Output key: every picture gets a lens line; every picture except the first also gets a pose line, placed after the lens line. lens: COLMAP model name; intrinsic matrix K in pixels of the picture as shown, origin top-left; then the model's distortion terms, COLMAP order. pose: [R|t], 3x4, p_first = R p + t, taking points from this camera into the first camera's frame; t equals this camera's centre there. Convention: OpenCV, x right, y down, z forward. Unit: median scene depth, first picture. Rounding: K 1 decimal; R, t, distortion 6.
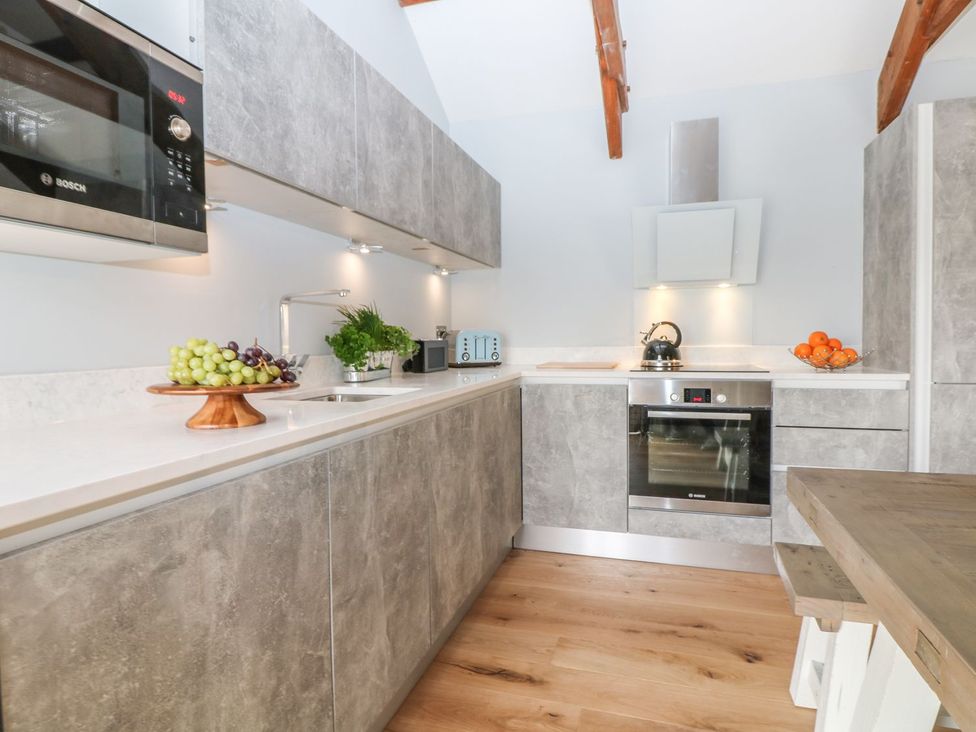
lens RADIAL K [[534.0, 0, 510.6], [0, 534.0, 355.4], [0, 0, 1]] dist [-0.003866, -0.009172]
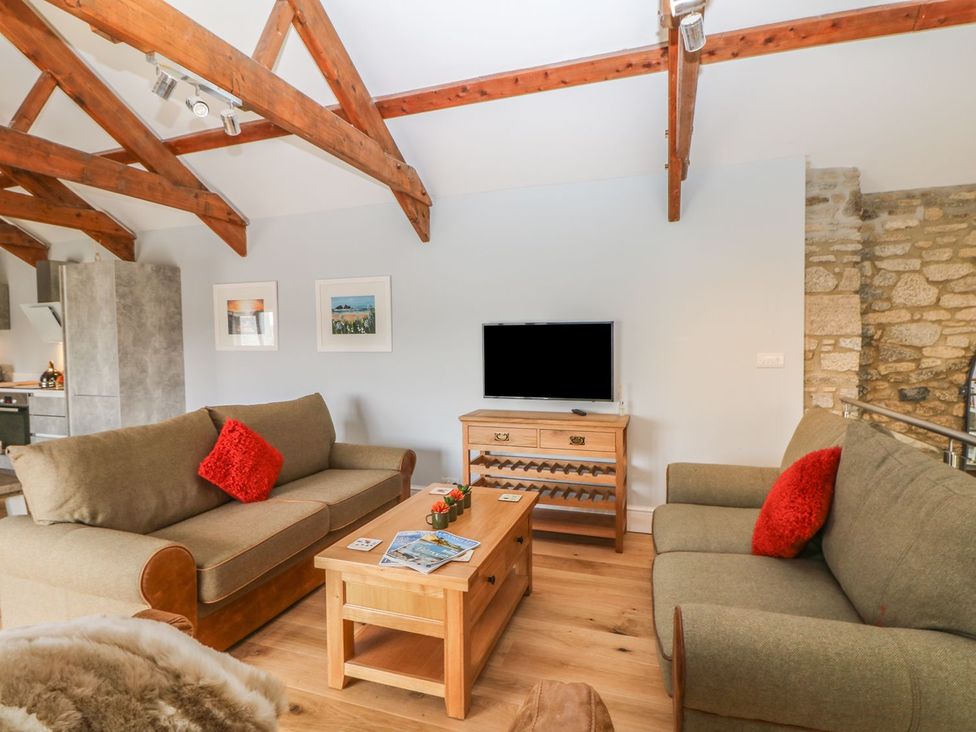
lens RADIAL K [[504.2, 0, 493.4], [0, 504.2, 366.5], [0, 0, 1]] dist [-0.016337, -0.004086]
pose [[0.999583, 0.002651, -0.028744, 2.308114], [-0.002563, 0.999992, 0.003083, -0.066259], [0.028752, -0.003008, 0.999582, -0.874468]]
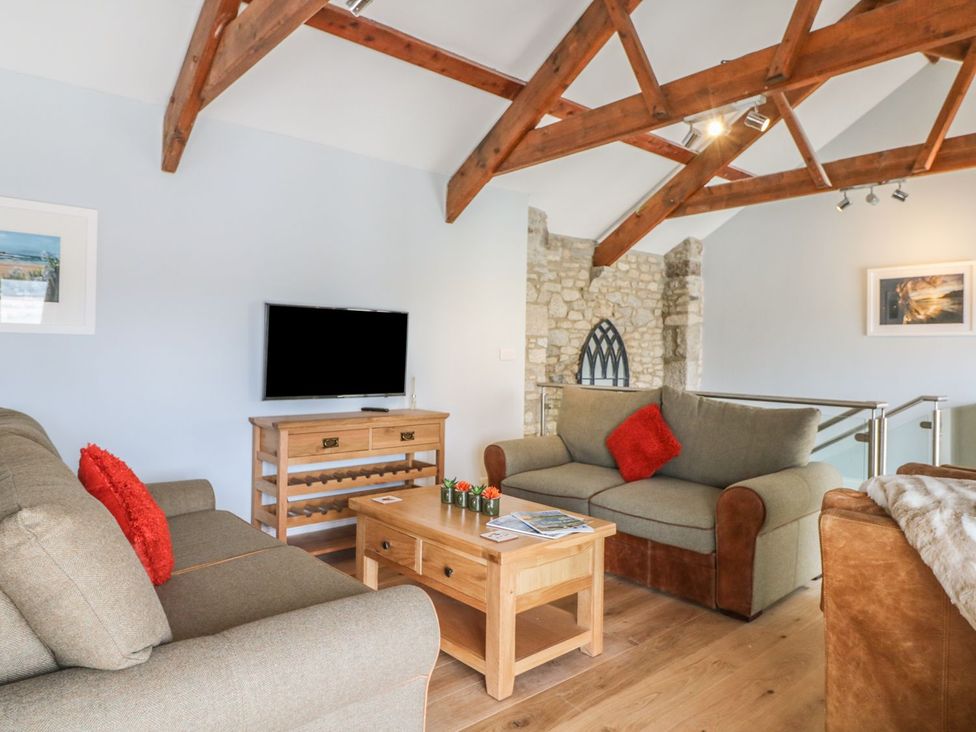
lens RADIAL K [[636.8, 0, 489.9], [0, 636.8, 361.8], [0, 0, 1]] dist [0.000176, -0.003100]
pose [[0.527238, 0.007919, 0.849681, 1.263778], [0.016787, 0.999664, -0.019733, -0.018274], [-0.849552, 0.024668, 0.526928, -0.560866]]
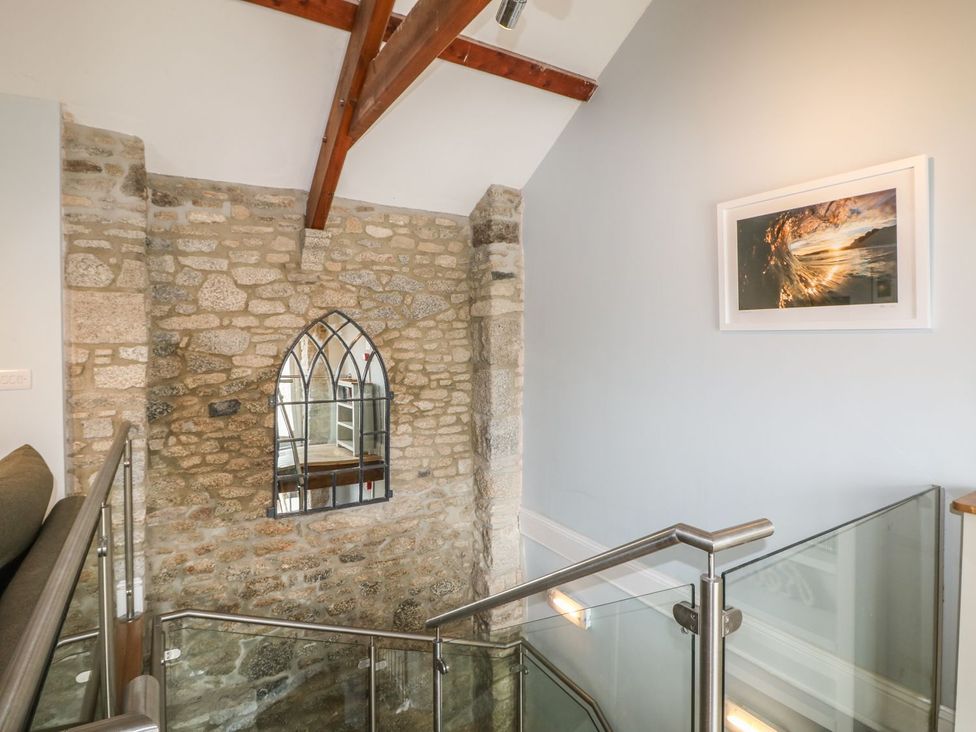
lens RADIAL K [[534.0, 0, 475.0], [0, 534.0, 352.1], [0, 0, 1]] dist [-0.003866, -0.009172]
pose [[0.658861, -0.011466, 0.752177, 2.813222], [0.029305, 0.999516, -0.010433, -0.094497], [-0.751693, 0.028916, 0.658879, -0.818344]]
